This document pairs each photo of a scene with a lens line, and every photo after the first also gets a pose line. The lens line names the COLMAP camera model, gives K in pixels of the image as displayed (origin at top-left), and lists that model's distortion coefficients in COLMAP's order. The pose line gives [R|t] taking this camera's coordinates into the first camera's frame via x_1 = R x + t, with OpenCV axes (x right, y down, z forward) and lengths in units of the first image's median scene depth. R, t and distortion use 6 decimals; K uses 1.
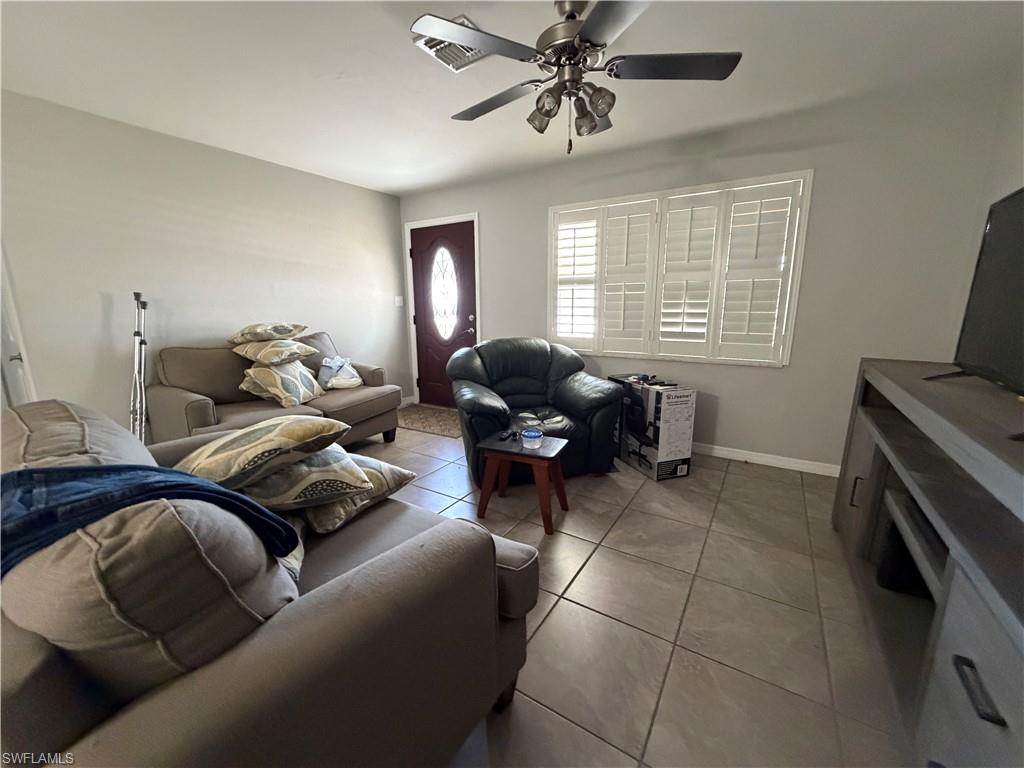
lens RADIAL K [[408.3, 0, 510.6], [0, 408.3, 385.9], [0, 0, 1]] dist [0.000306, 0.000099]
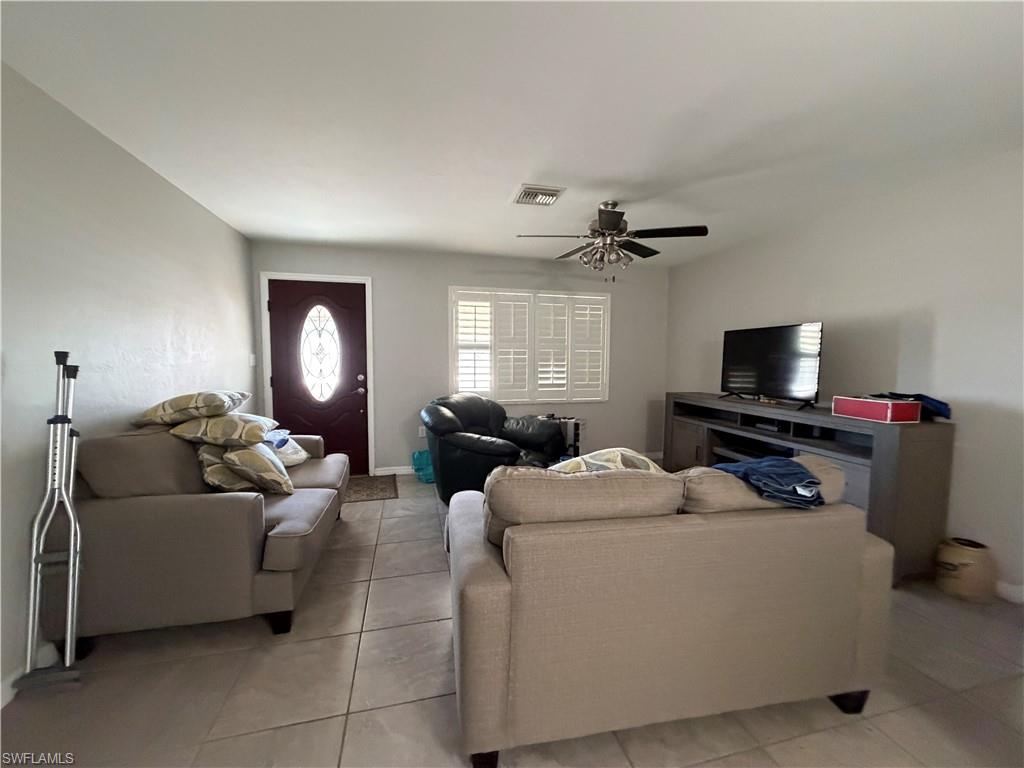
lens RADIAL K [[408.3, 0, 509.1], [0, 408.3, 384.9], [0, 0, 1]] dist [0.000306, 0.000099]
pose [[0.688579, -0.039228, 0.724099, -0.695374], [0.134605, 0.988097, -0.074472, -0.035030], [-0.712559, 0.148747, 0.685663, 0.091140]]
